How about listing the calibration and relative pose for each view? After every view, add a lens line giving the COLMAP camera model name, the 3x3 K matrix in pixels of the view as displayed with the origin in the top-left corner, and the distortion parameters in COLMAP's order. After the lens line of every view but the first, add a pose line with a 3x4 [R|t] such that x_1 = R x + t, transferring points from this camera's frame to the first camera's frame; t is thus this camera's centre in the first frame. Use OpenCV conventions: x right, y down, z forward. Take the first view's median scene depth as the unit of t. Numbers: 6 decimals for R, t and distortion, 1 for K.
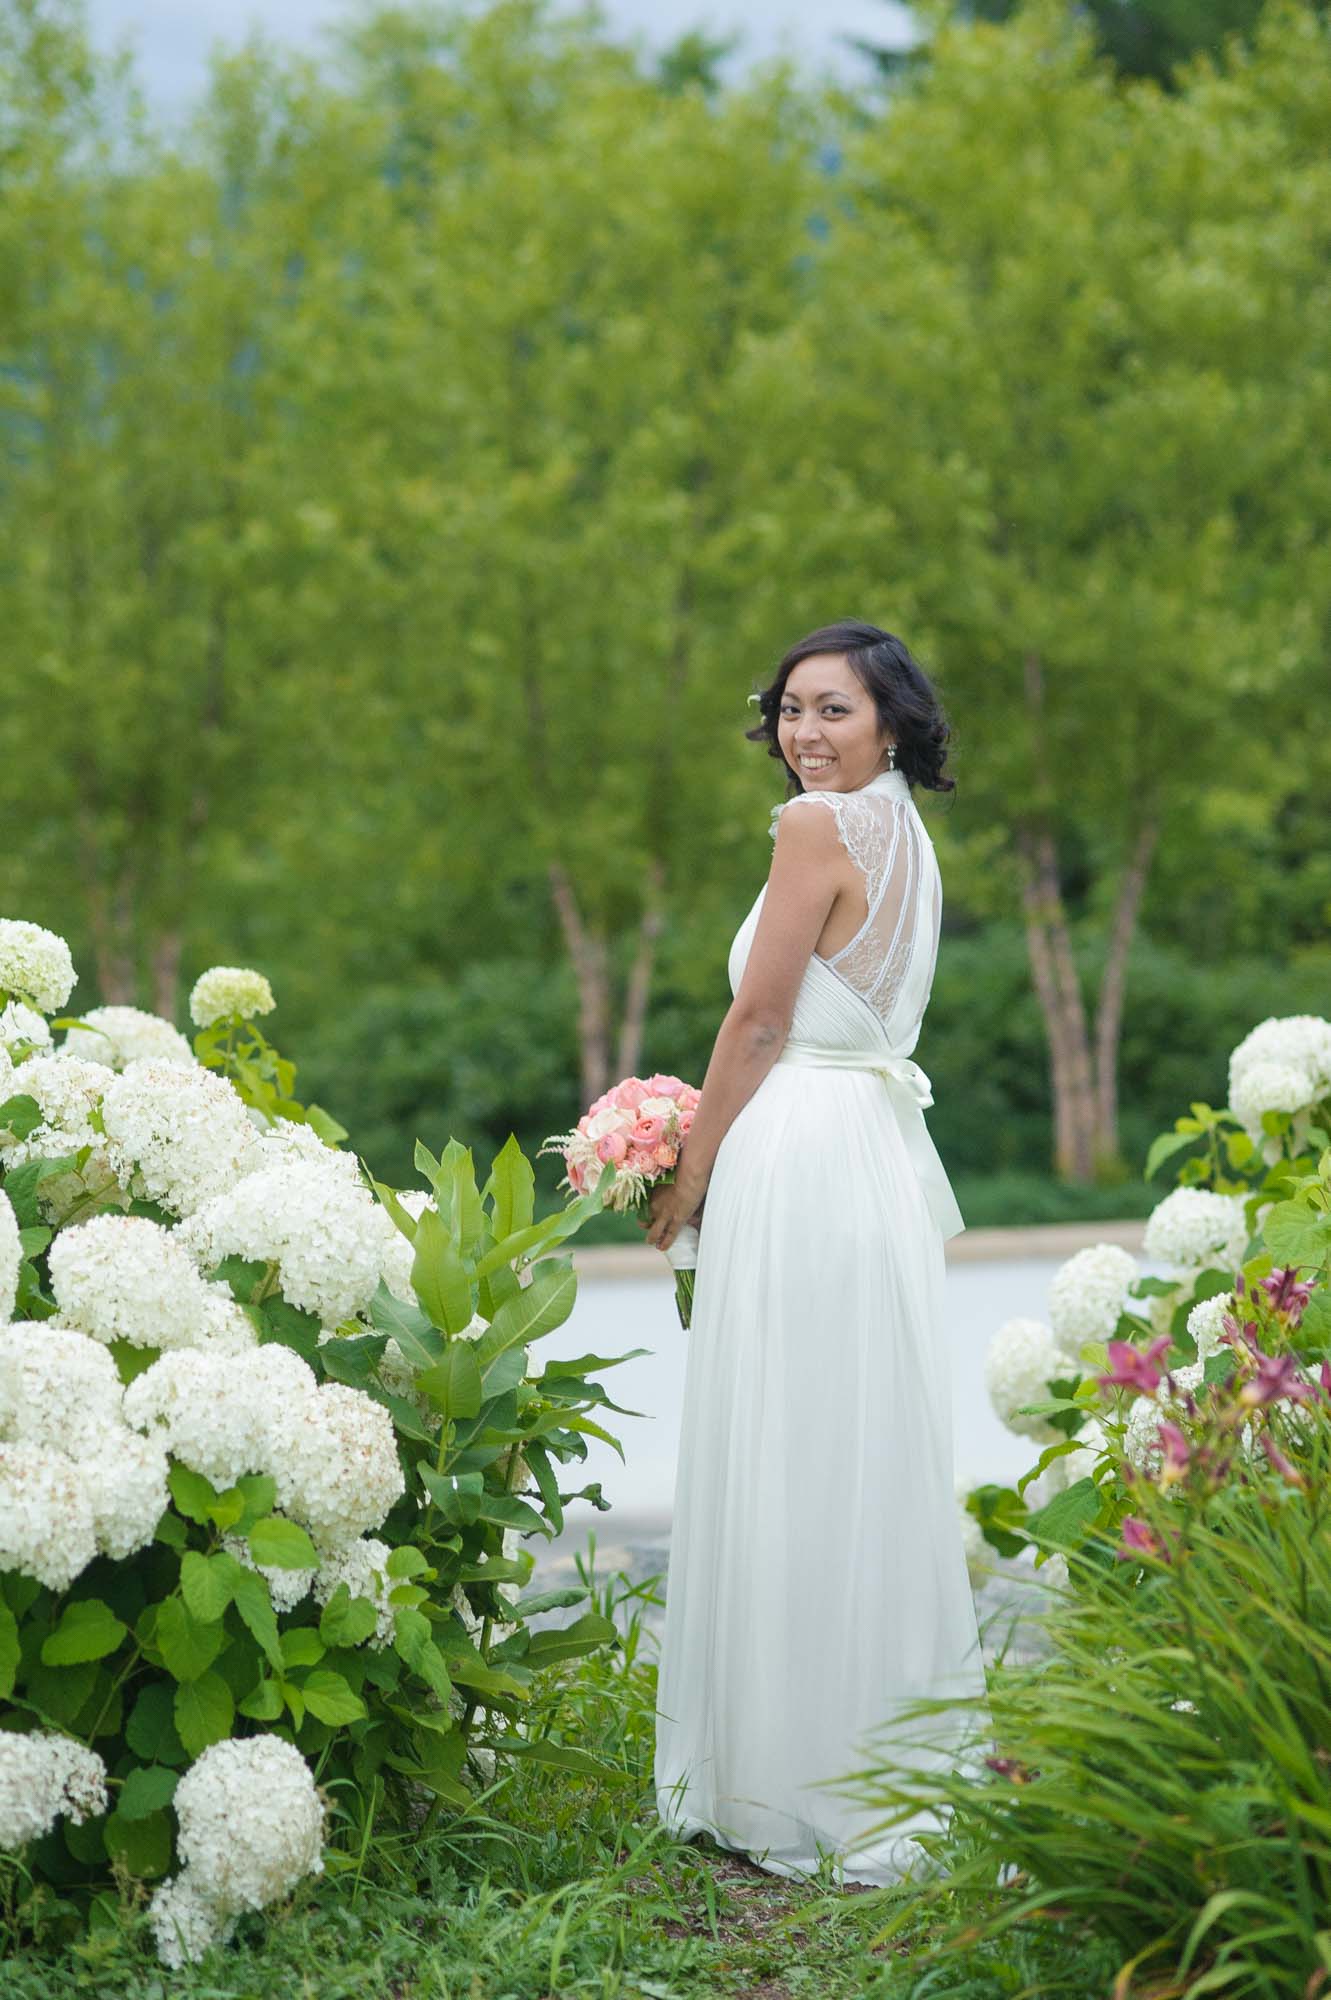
lens RADIAL K [[4615.6, 0, 665.5], [0, 4615.6, 1000.0], [0, 0, 1]] dist [-0.057253, 0.486728]
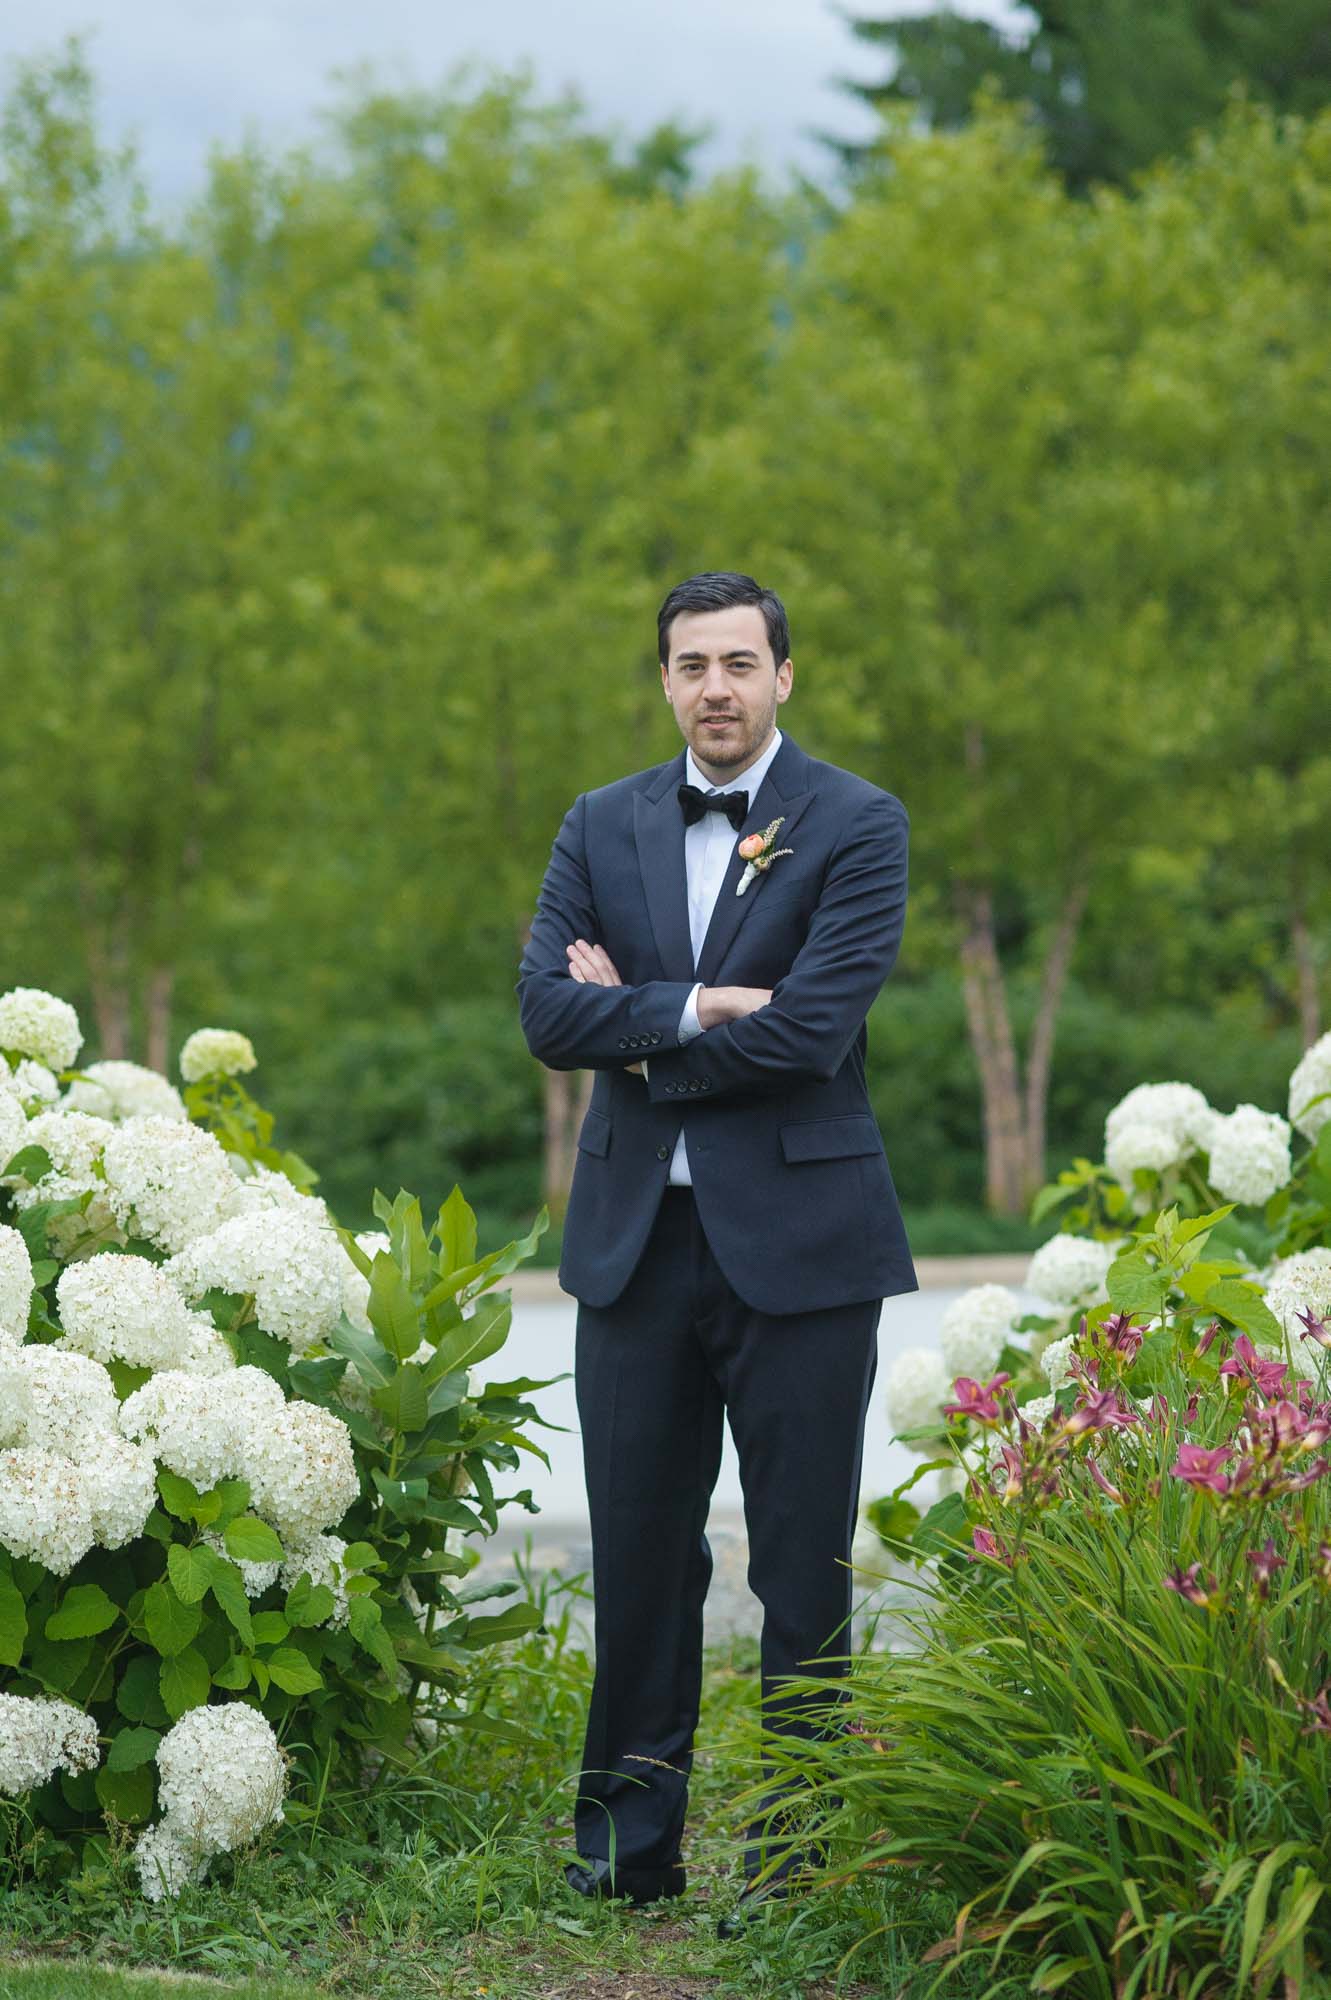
lens RADIAL K [[4817.6, 0, 665.5], [0, 4817.6, 1000.0], [0, 0, 1]] dist [-0.034759, 0.743429]
pose [[0.999894, 0.014414, -0.002172, 0.020428], [-0.014409, 0.999893, 0.002559, -0.021299], [0.002208, -0.002528, 0.999994, -0.204287]]
